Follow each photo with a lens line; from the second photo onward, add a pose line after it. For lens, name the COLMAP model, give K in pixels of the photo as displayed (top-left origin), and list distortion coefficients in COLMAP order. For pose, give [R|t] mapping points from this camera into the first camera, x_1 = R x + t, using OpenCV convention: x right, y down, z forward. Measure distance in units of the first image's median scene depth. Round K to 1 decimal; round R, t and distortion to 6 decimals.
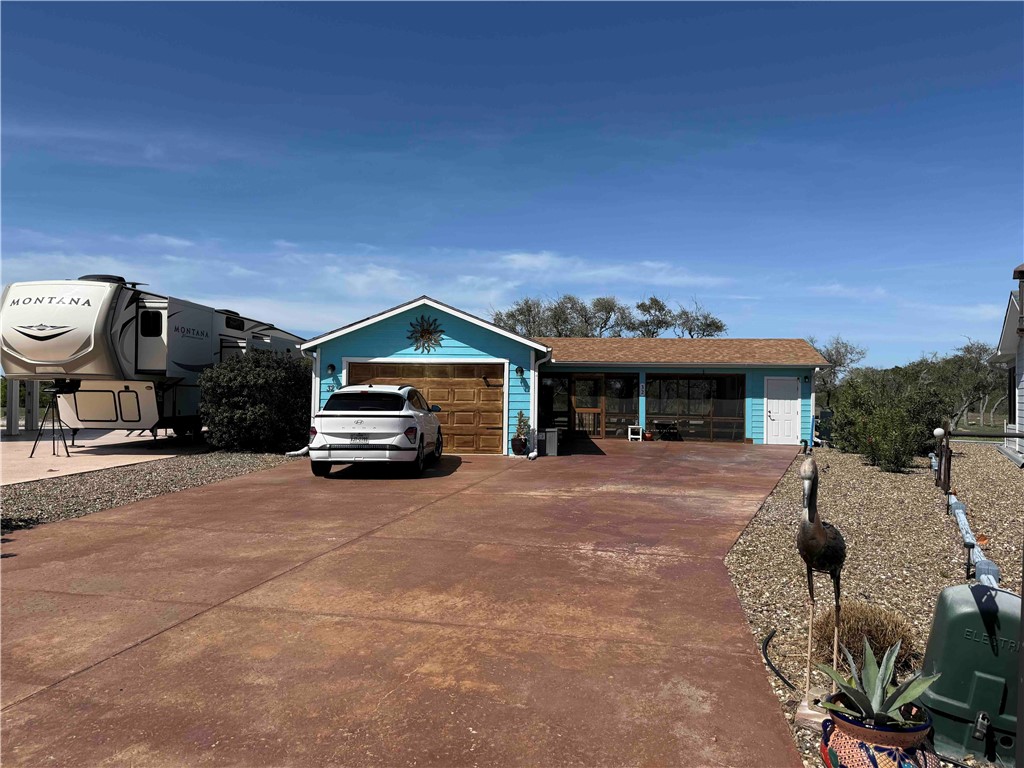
lens RADIAL K [[711.4, 0, 519.1], [0, 711.4, 387.7], [0, 0, 1]] dist [0.151076, -0.266952]
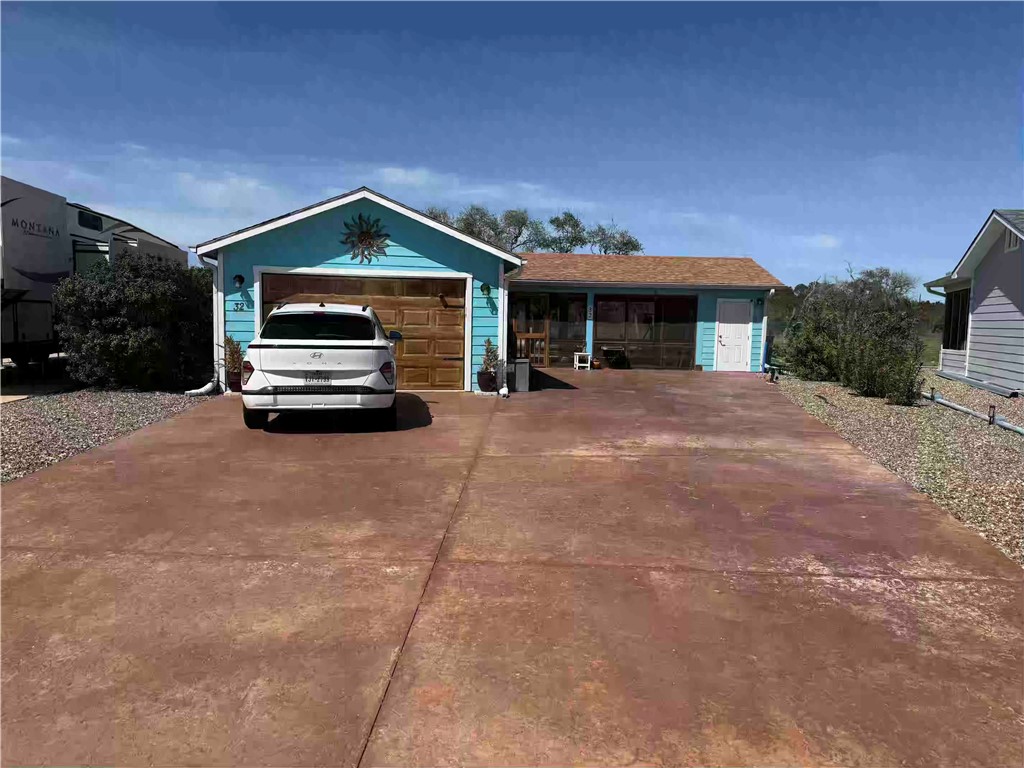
lens RADIAL K [[711.4, 0, 519.1], [0, 711.4, 387.7], [0, 0, 1]] dist [0.151076, -0.266952]
pose [[0.983167, -0.011228, 0.182365, -0.110499], [-0.008844, 0.994016, 0.108878, -0.000042], [-0.182496, -0.108658, 0.977184, 0.181023]]
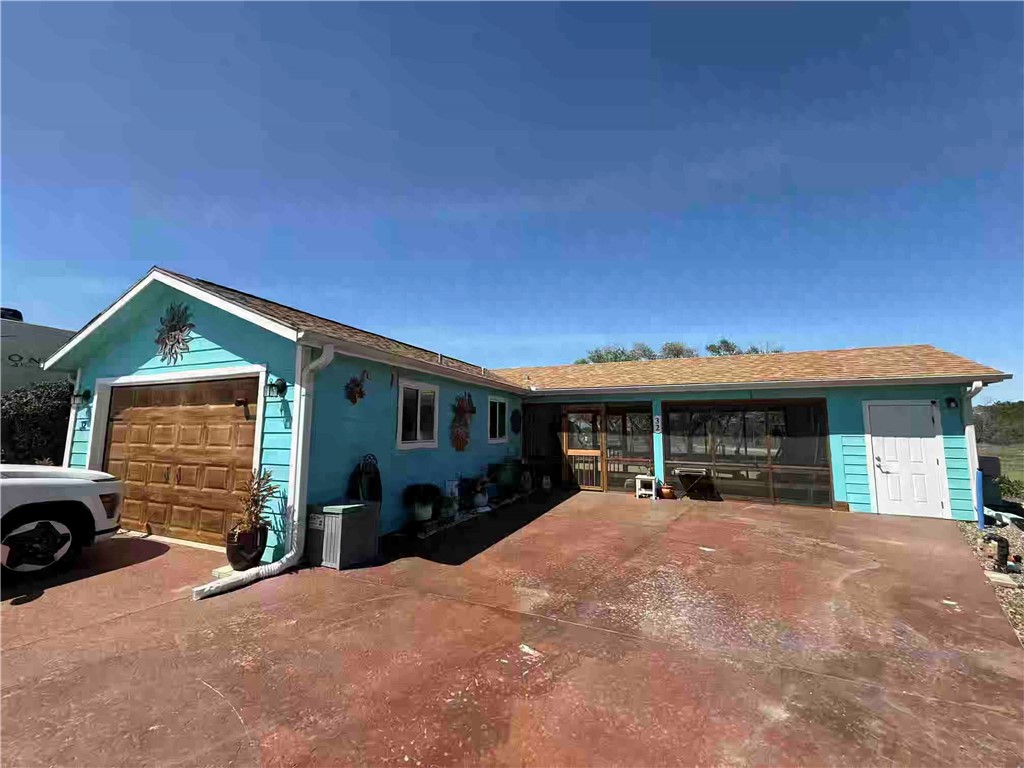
lens RADIAL K [[407.8, 0, 512.6], [0, 407.8, 385.6], [0, 0, 1]] dist [0.001274, 0.000238]
pose [[0.934382, -0.044232, -0.353515, 0.254356], [0.008464, 0.994739, -0.102089, 0.006447], [0.356171, 0.092398, 0.929841, 0.782997]]
